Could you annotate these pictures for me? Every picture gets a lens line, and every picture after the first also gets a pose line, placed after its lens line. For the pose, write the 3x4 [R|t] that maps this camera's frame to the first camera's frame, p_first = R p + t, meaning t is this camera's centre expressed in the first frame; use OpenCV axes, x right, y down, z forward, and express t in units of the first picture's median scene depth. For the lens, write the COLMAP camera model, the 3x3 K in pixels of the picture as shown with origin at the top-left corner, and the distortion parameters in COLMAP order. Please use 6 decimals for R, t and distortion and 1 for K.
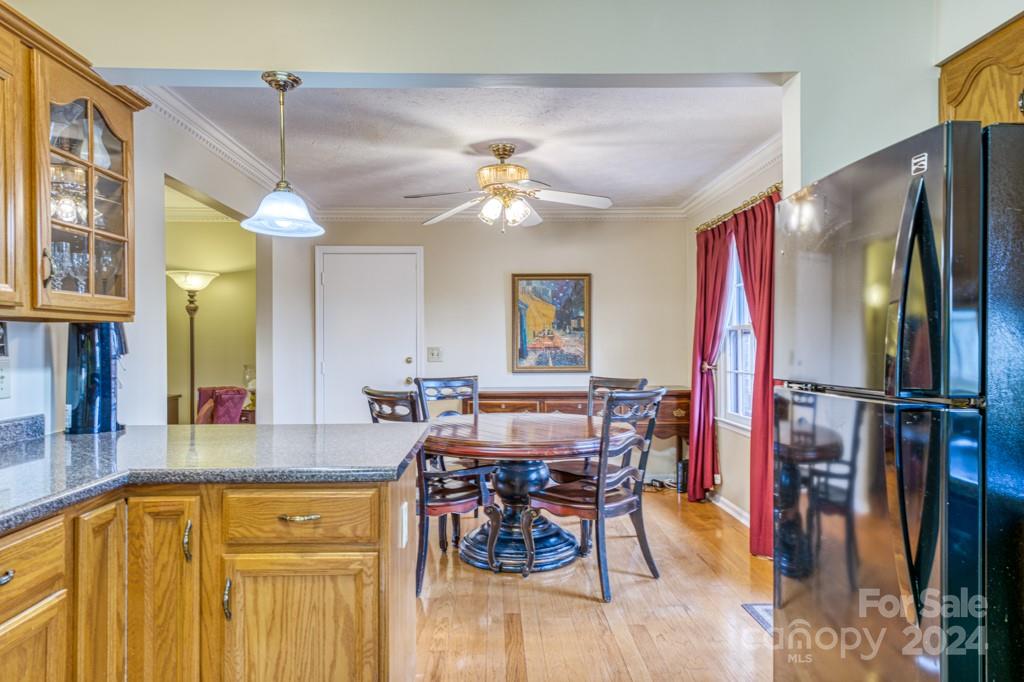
lens RADIAL K [[663.4, 0, 510.9], [0, 663.4, 341.6], [0, 0, 1]] dist [0.032406, -0.007184]
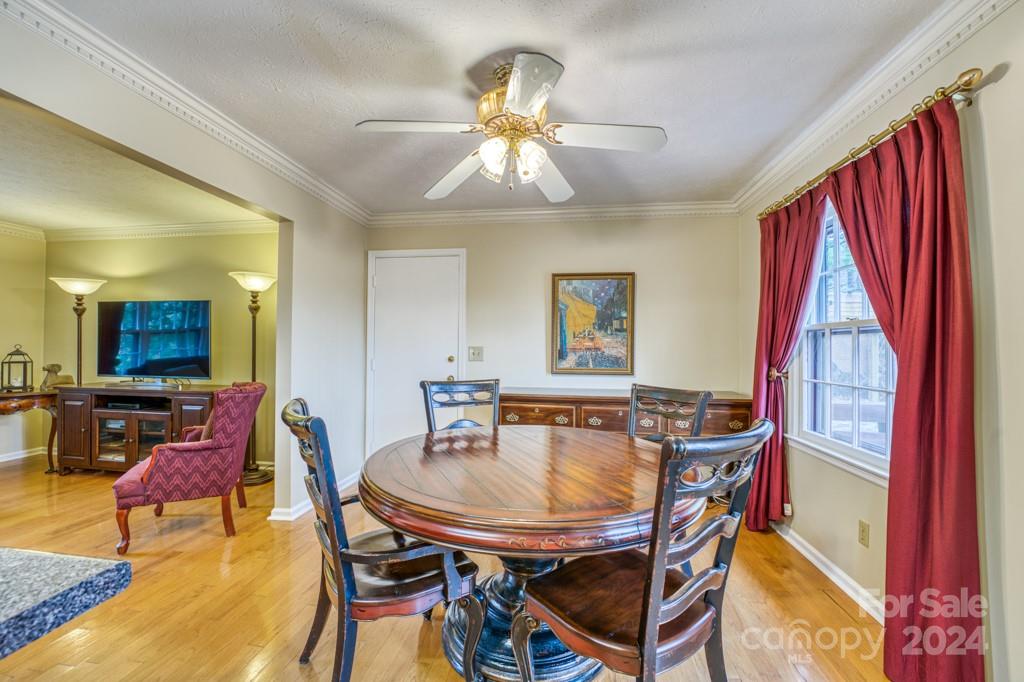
lens RADIAL K [[419.3, 0, 509.4], [0, 419.3, 340.8], [0, 0, 1]] dist [-0.032338, 0.005358]
pose [[0.985758, 0.011432, -0.167780, 0.065831], [-0.013184, 0.999870, -0.009334, 0.006869], [0.167652, 0.011413, 0.985780, 0.551045]]
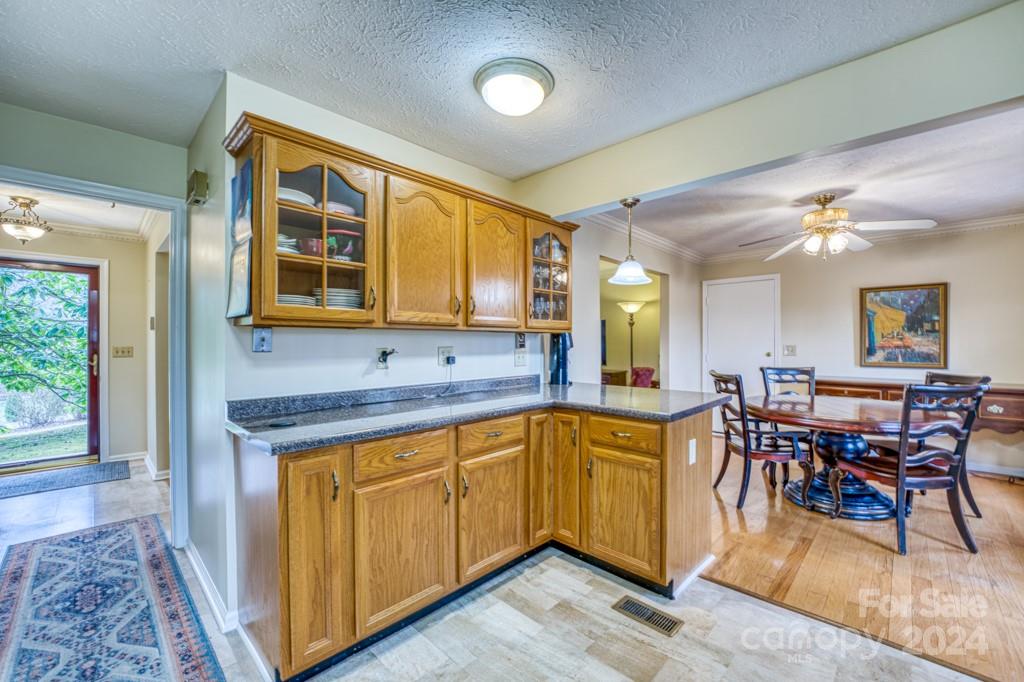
lens RADIAL K [[419.3, 0, 512.2], [0, 419.3, 343.0], [0, 0, 1]] dist [-0.032338, 0.005358]
pose [[0.700300, 0.003755, -0.713838, 0.141457], [-0.000579, 0.999989, 0.004692, -0.001406], [0.713848, -0.002873, 0.700295, -0.027082]]
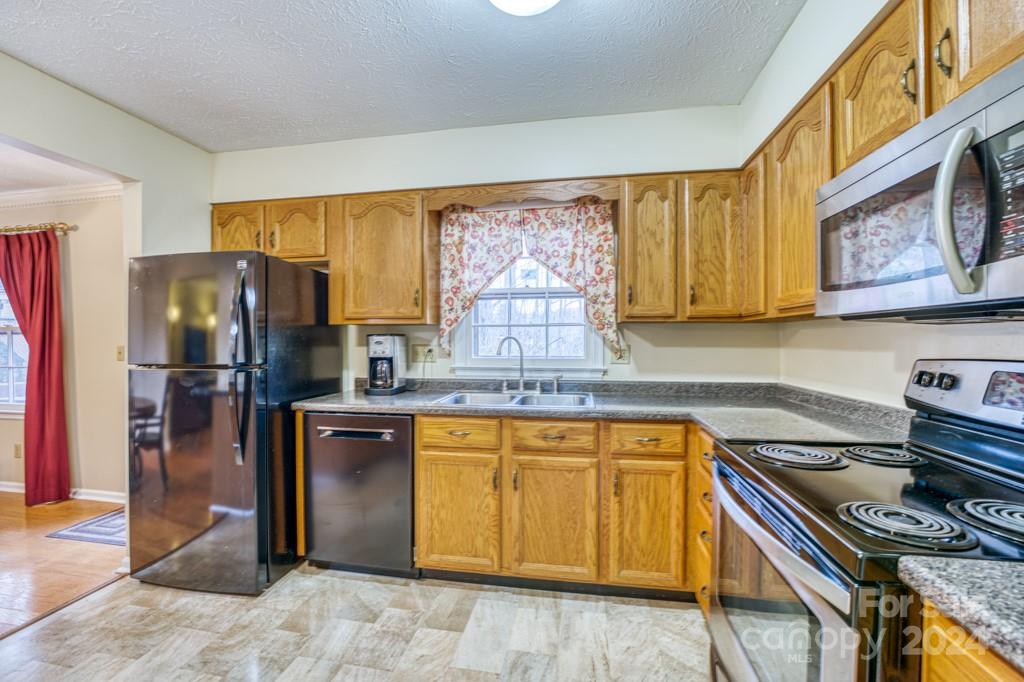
lens RADIAL K [[419.3, 0, 516.0], [0, 419.3, 343.9], [0, 0, 1]] dist [-0.032338, 0.005358]
pose [[0.192710, -0.003758, 0.981249, -0.214691], [-0.002478, 0.999988, 0.004316, -0.000241], [-0.981253, -0.003263, 0.192698, -0.068337]]
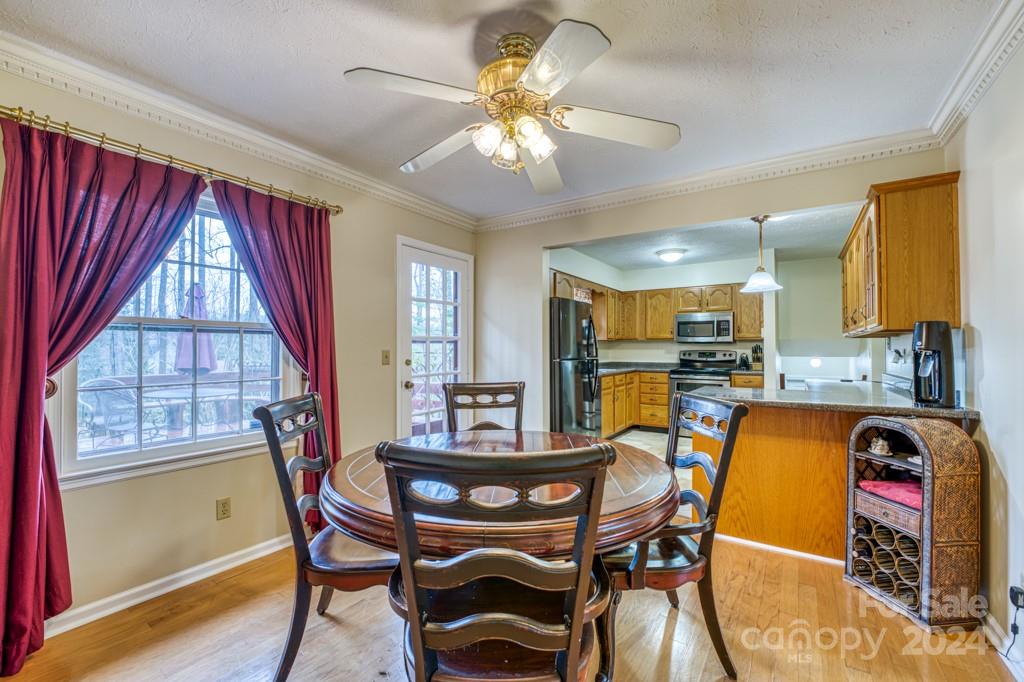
lens RADIAL K [[419.3, 0, 517.3], [0, 419.3, 345.4], [0, 0, 1]] dist [-0.032338, 0.005358]
pose [[-0.820572, 0.008075, 0.571487, -0.250924], [0.001251, 0.999923, -0.012331, 0.011014], [-0.571542, -0.009404, -0.820519, 1.350834]]
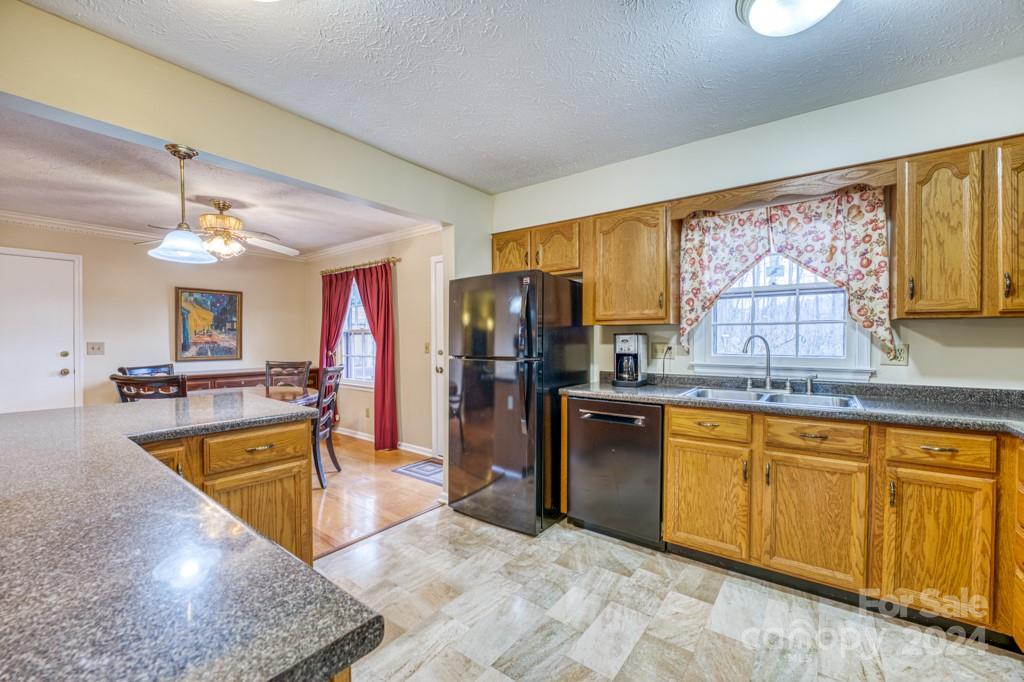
lens RADIAL K [[419.3, 0, 510.3], [0, 419.3, 342.7], [0, 0, 1]] dist [-0.032338, 0.005358]
pose [[0.627846, -0.003693, 0.778329, -0.318799], [-0.004397, 0.999956, 0.008291, -0.000813], [-0.778326, -0.008628, 0.627802, -0.043667]]
